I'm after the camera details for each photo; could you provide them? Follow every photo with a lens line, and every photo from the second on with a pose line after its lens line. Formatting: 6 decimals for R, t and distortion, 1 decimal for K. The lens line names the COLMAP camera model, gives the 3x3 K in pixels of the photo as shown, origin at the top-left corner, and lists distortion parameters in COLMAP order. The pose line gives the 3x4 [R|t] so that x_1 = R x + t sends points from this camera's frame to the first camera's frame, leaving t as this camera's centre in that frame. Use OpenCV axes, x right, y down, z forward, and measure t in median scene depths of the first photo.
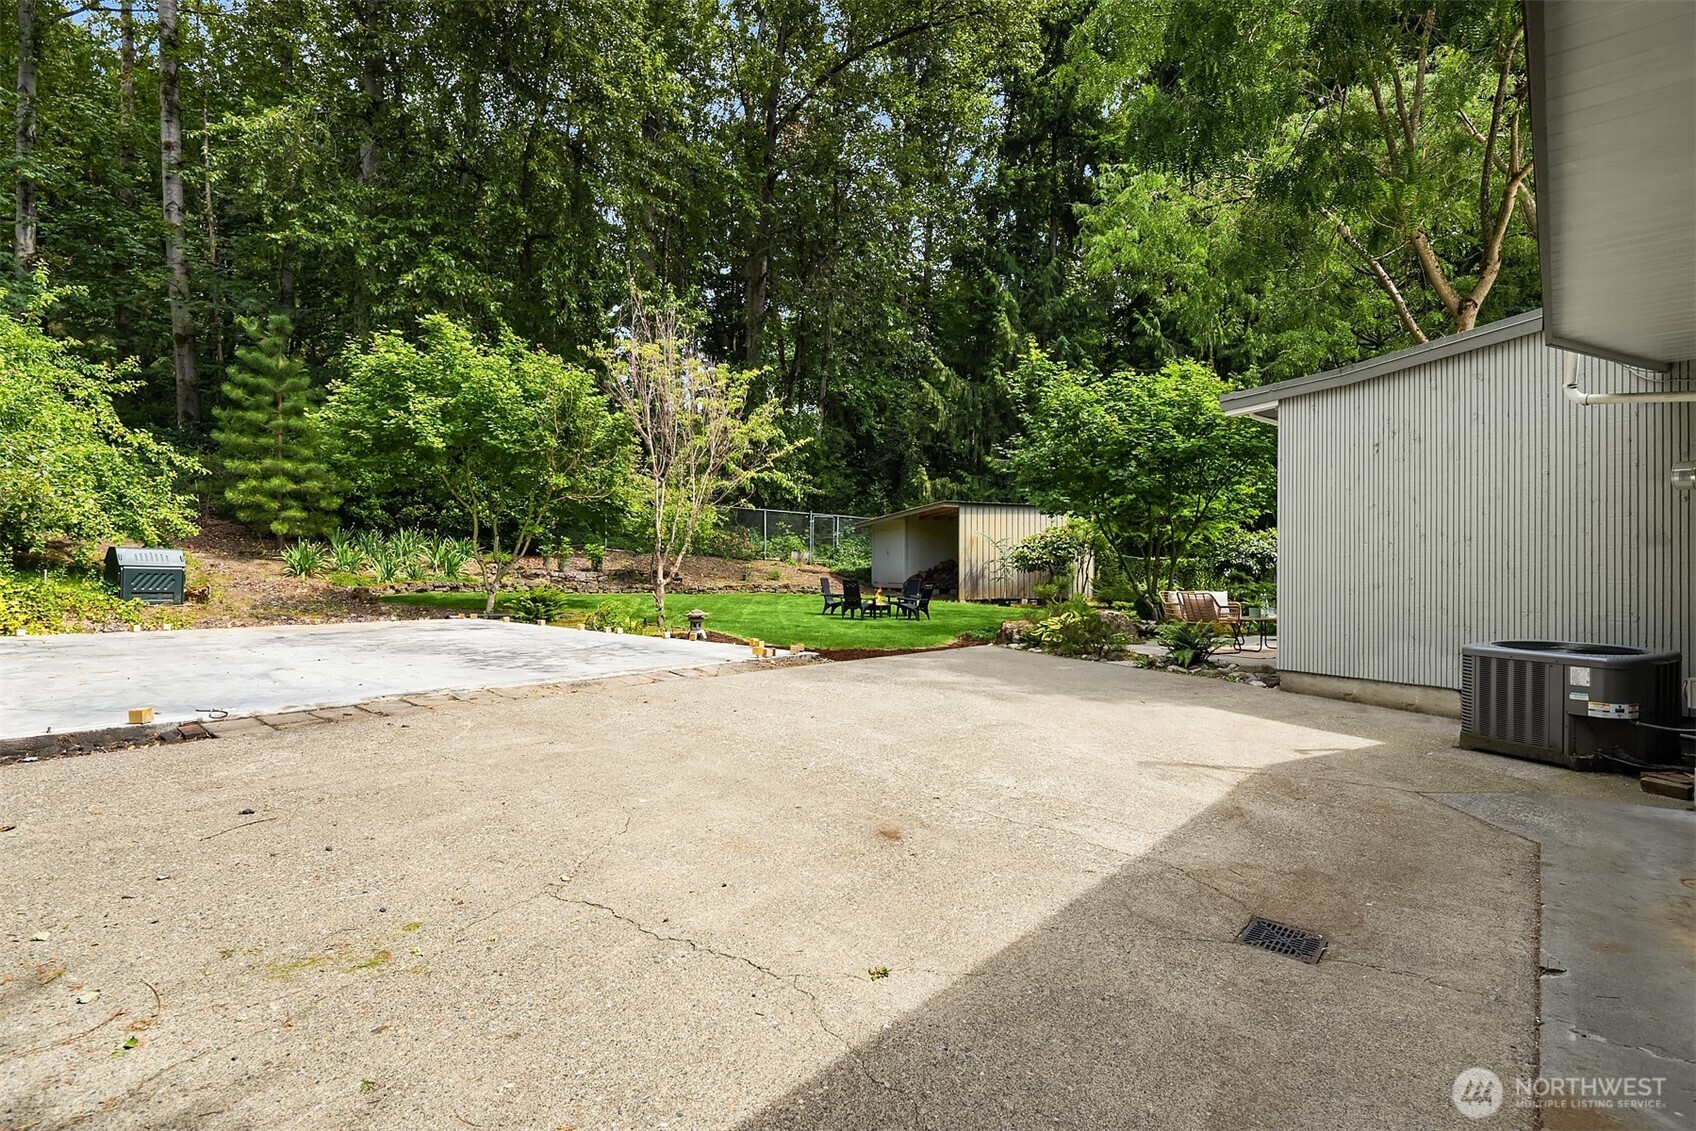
lens RADIAL K [[823.1, 0, 848.0], [0, 823.1, 572.3], [0, 0, 1]] dist [0.002080, 0.000226]
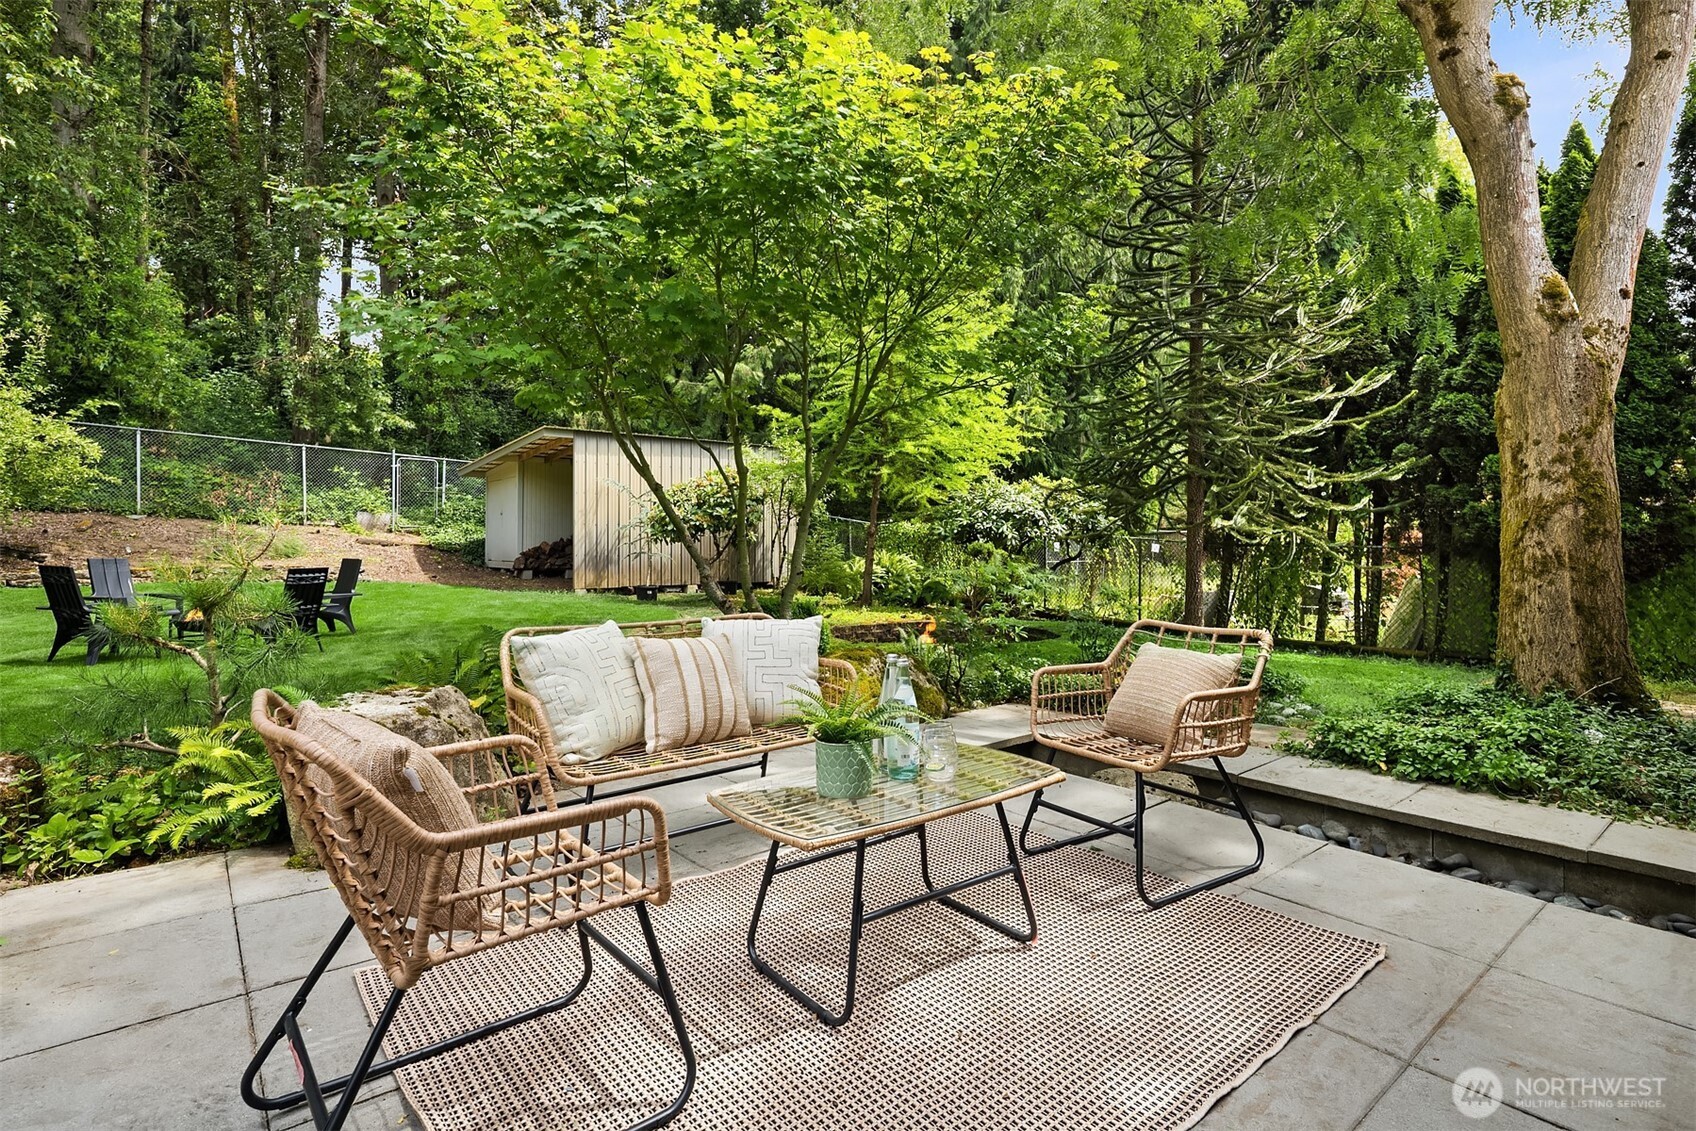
lens RADIAL K [[823.1, 0, 843.2], [0, 823.1, 557.6], [0, 0, 1]] dist [0.002080, 0.000226]
pose [[0.973537, -0.008963, 0.228354, 0.190693], [0.004457, 0.999785, 0.020241, -0.001735], [-0.228486, -0.018688, 0.973368, 0.353619]]
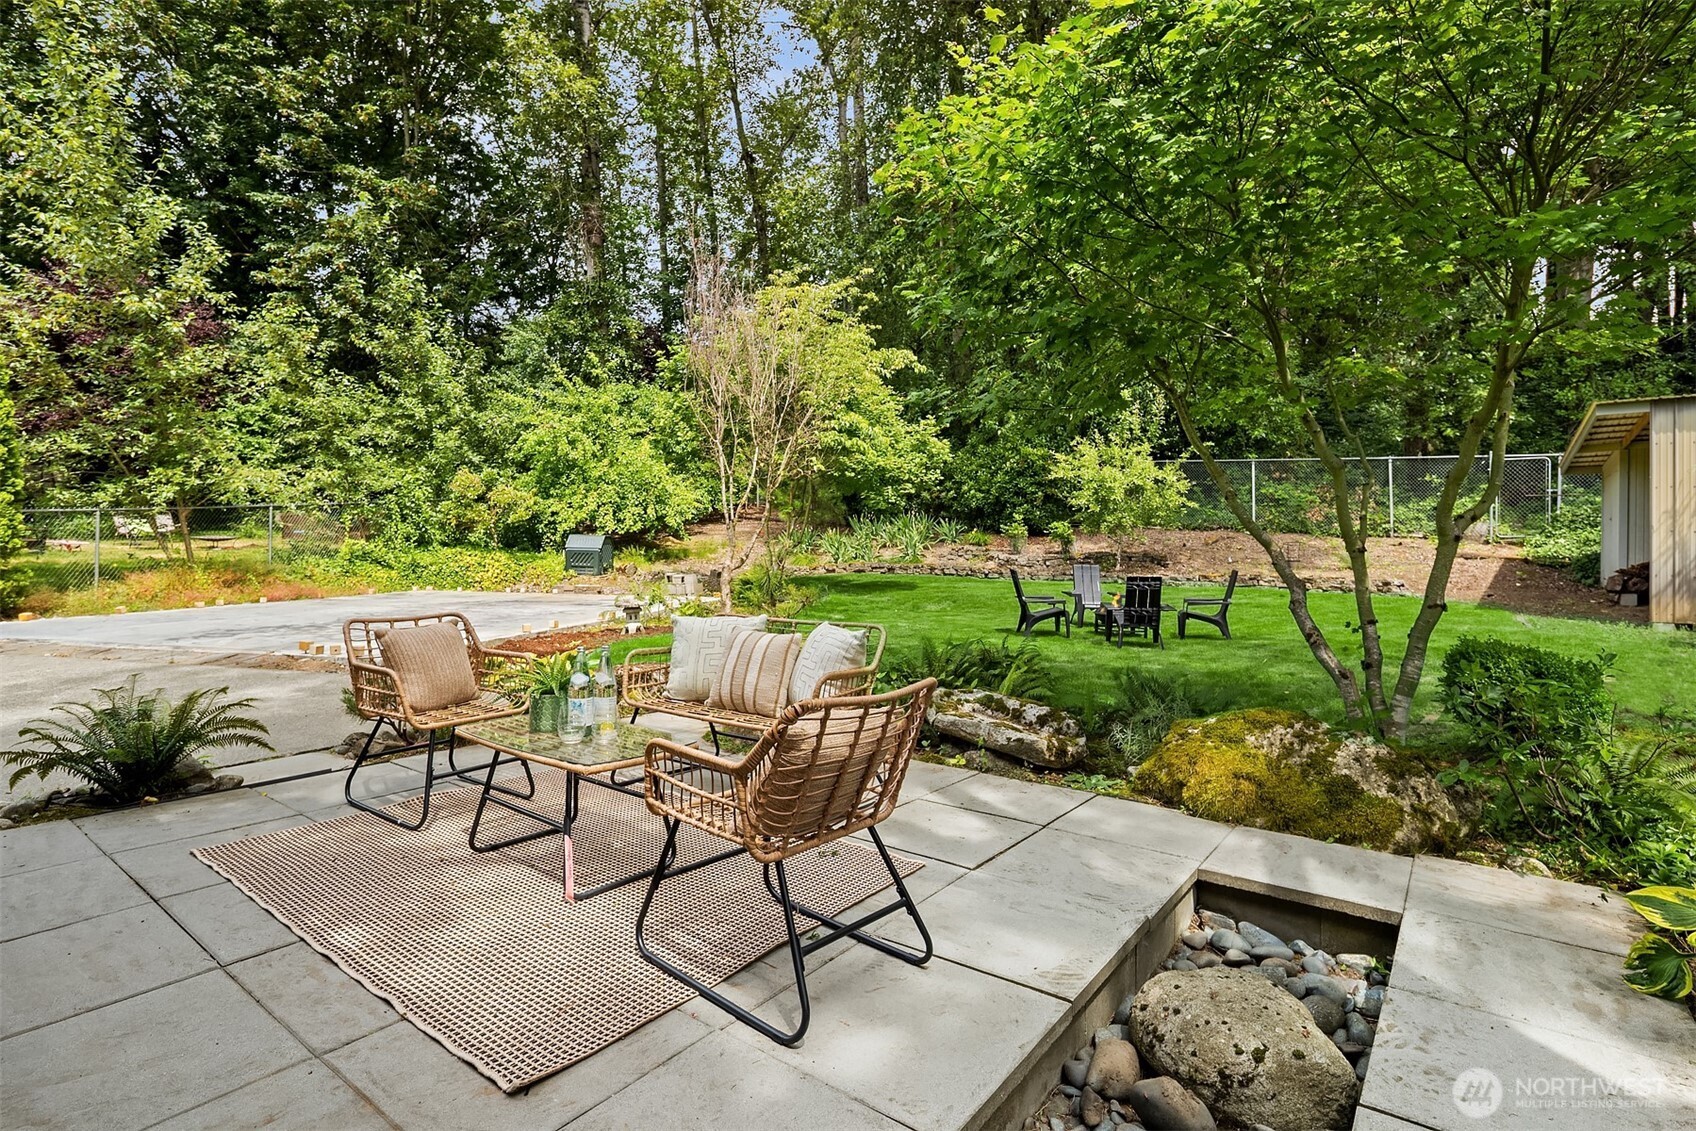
lens RADIAL K [[823.1, 0, 843.0], [0, 823.1, 557.2], [0, 0, 1]] dist [0.002080, 0.000226]
pose [[0.445416, 0.005062, -0.895309, 0.339608], [-0.001809, 0.999987, 0.004754, -0.002850], [0.895322, -0.000497, 0.445419, 0.418721]]
